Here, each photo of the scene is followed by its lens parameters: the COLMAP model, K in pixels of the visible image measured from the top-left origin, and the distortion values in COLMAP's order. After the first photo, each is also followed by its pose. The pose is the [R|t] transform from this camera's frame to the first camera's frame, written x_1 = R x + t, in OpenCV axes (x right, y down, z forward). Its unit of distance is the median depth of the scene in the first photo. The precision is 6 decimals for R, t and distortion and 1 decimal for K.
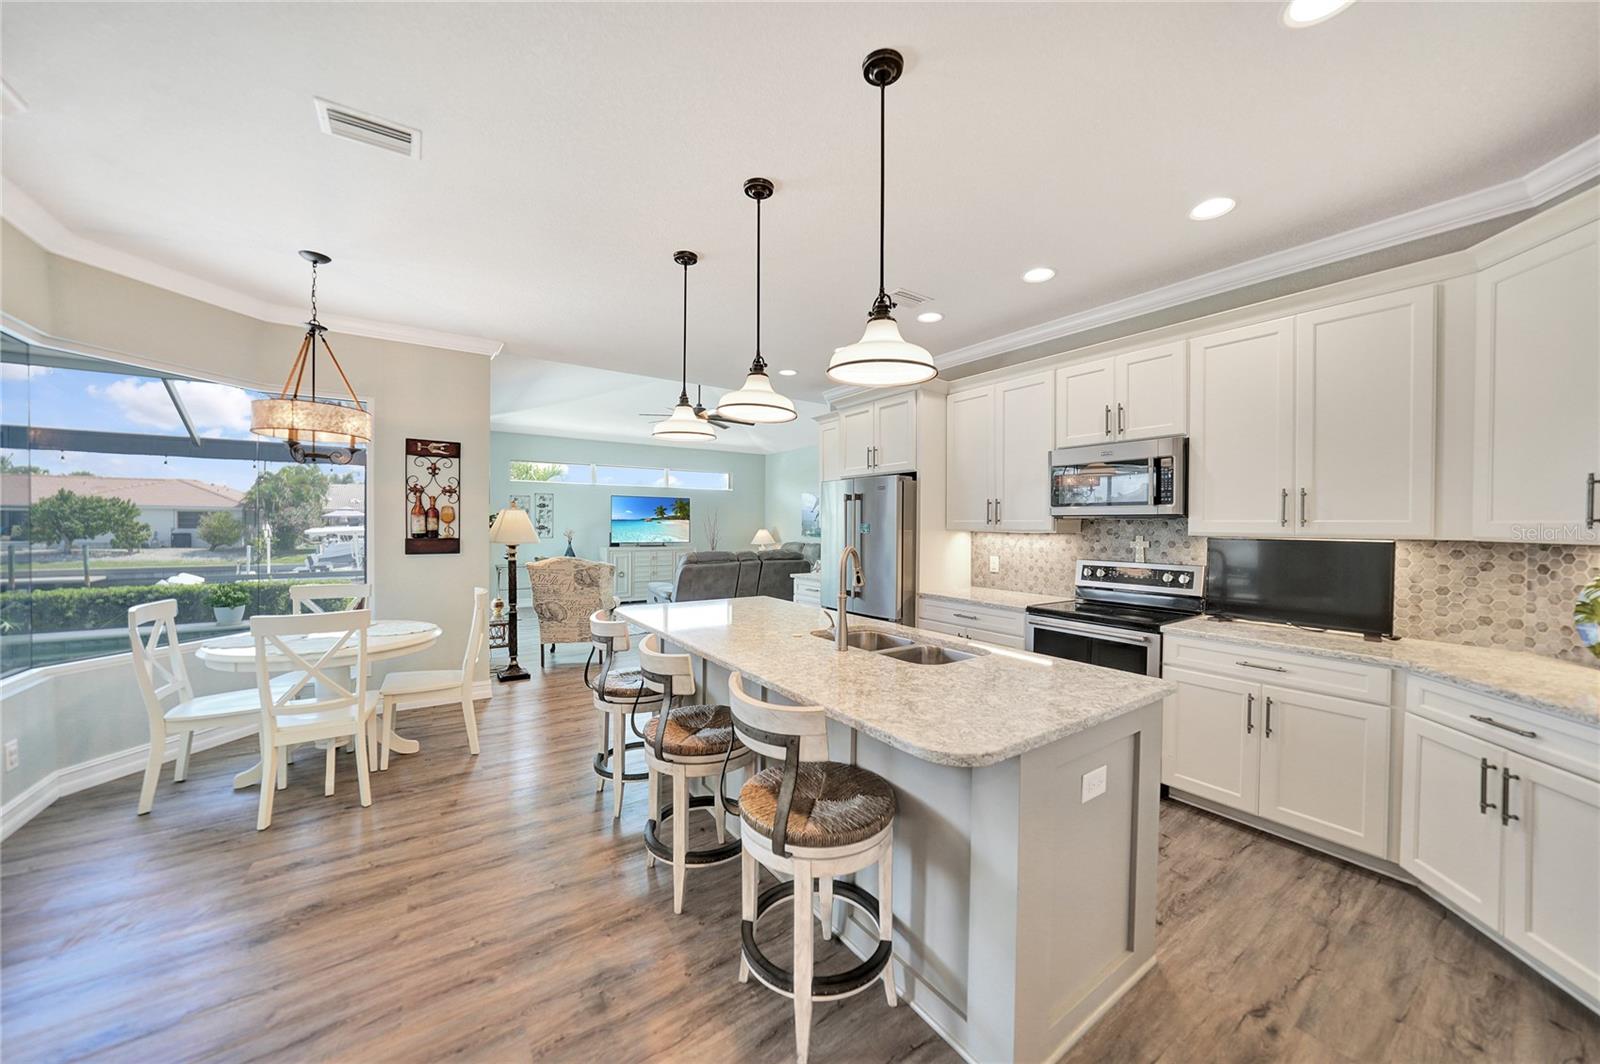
lens RADIAL K [[559.0, 0, 800.9], [0, 559.0, 528.7], [0, 0, 1]] dist [-0.031211, 0.008369]
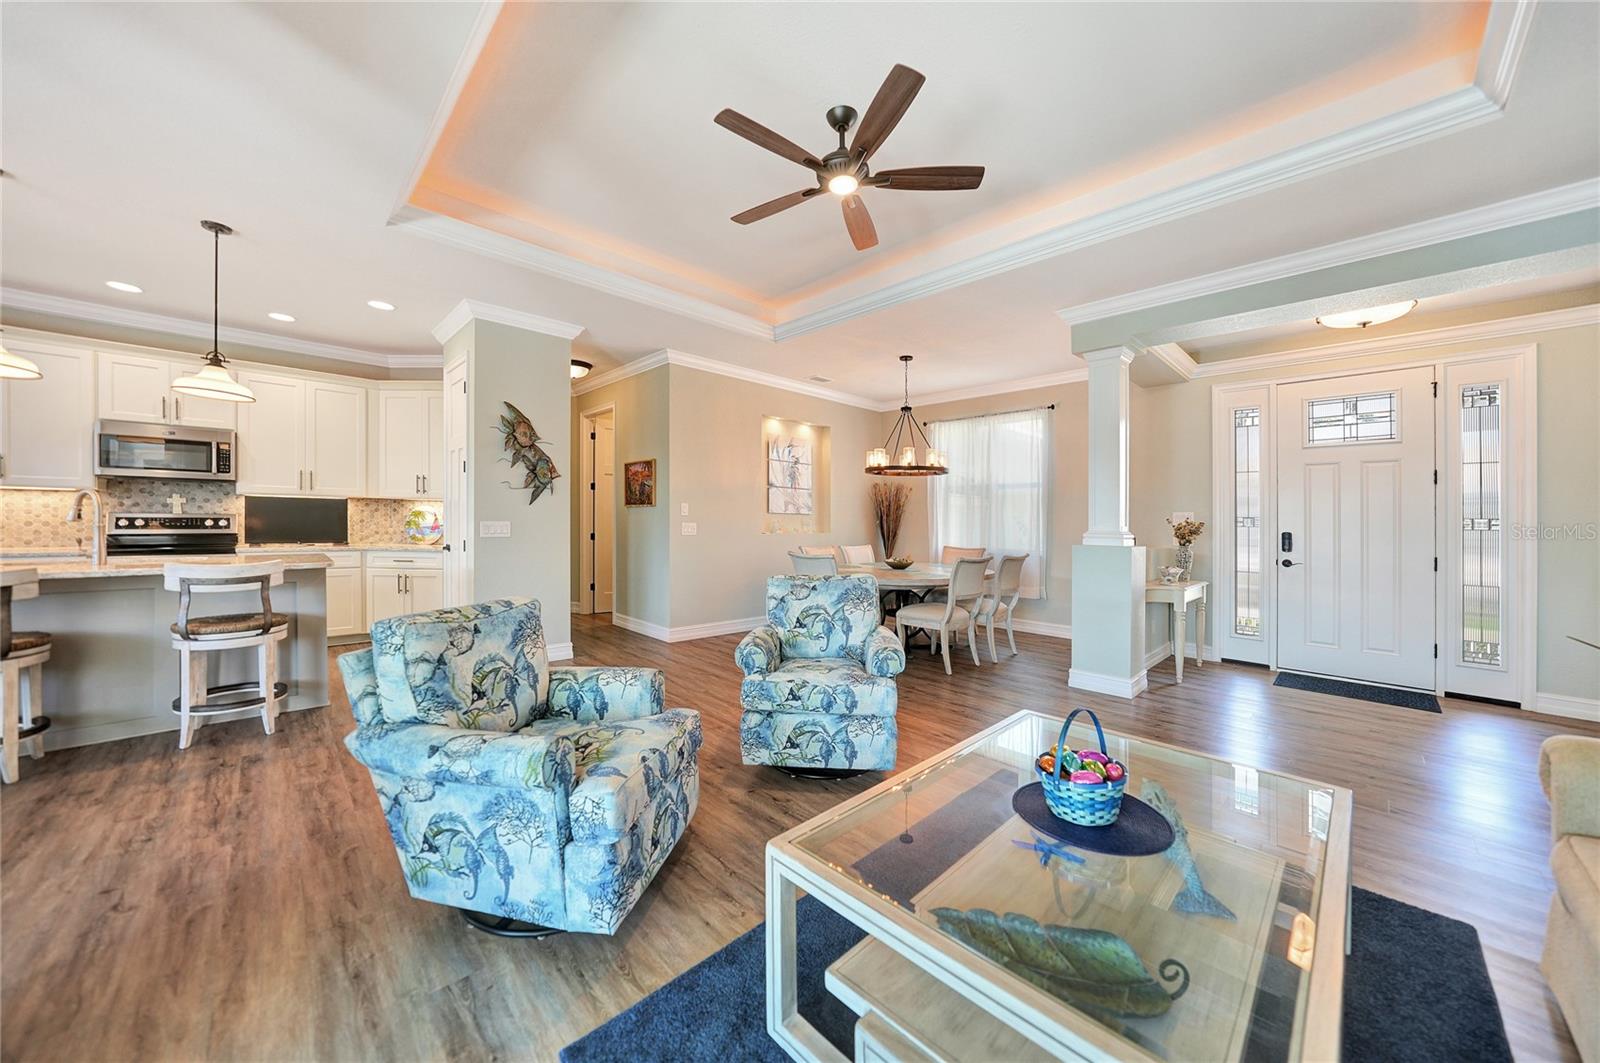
lens RADIAL K [[559.0, 0, 800.9], [0, 559.0, 528.2], [0, 0, 1]] dist [-0.031211, 0.008369]
pose [[-0.161512, -0.025544, 0.986540, -0.800677], [-0.009068, 0.999661, 0.024399, 0.041757], [-0.986829, -0.005005, -0.161689, -0.251818]]
